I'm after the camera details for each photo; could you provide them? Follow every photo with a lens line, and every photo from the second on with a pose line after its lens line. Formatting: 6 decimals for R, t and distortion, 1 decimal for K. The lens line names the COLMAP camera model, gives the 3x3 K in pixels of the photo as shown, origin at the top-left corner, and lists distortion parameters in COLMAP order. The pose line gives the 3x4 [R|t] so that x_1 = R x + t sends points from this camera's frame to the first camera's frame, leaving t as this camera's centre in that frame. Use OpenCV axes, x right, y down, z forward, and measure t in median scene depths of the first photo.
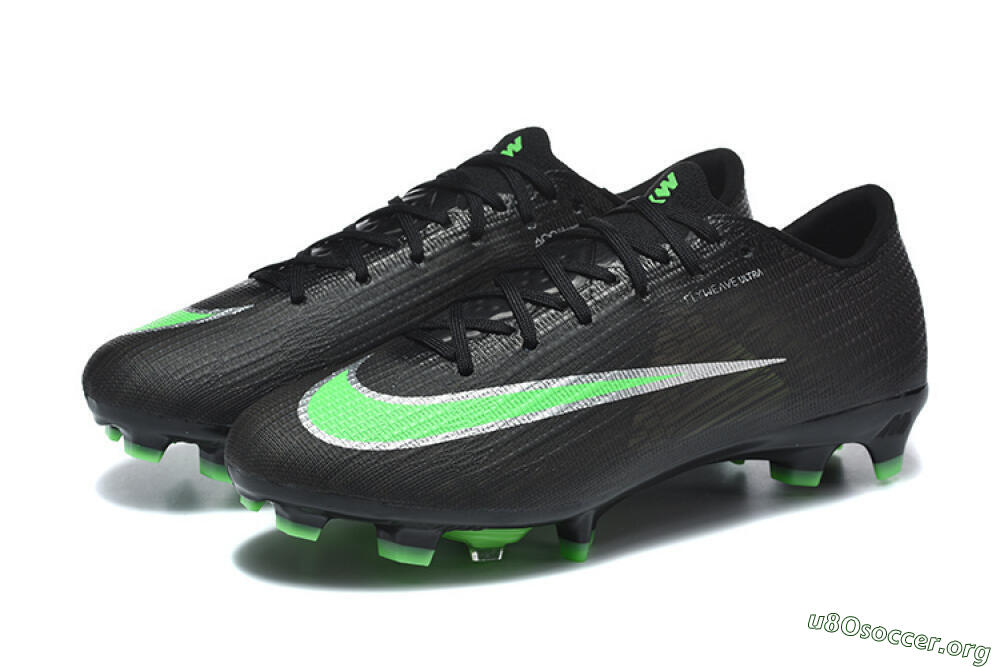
lens RADIAL K [[2672.0, 0, 500.5], [0, 2672.0, 333.4], [0, 0, 1]] dist [-0.123956, 0.000000]
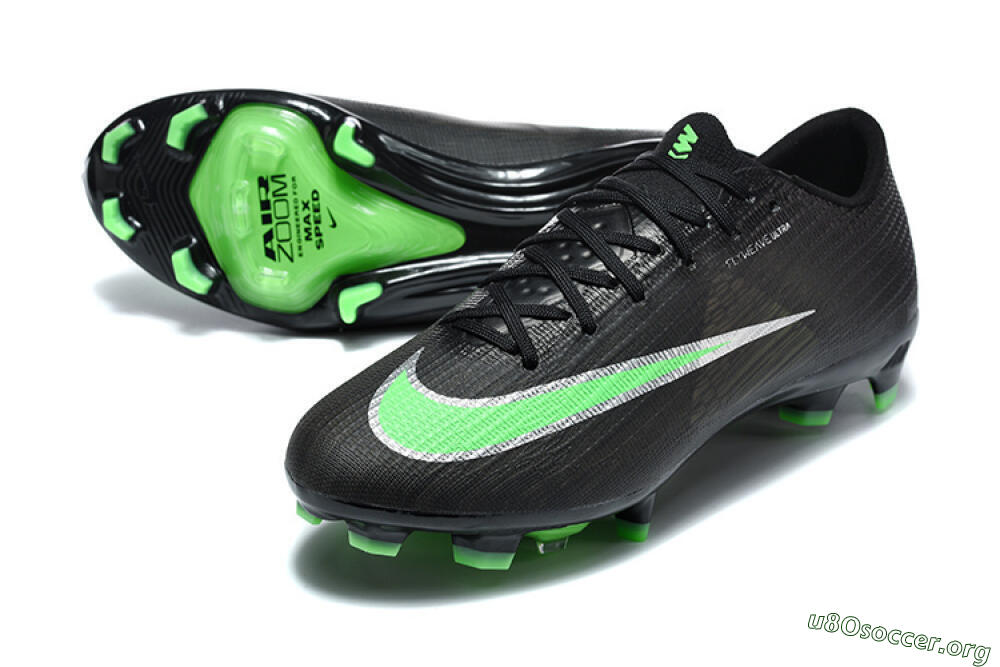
lens RADIAL K [[2672.0, 0, 499.8], [0, 2672.0, 333.8], [0, 0, 1]] dist [-0.123956, 0.000000]
pose [[0.978641, -0.076129, 0.190959, -0.203110], [0.053038, 0.990957, 0.123252, -0.113711], [-0.198615, -0.110491, 0.973829, 0.068290]]
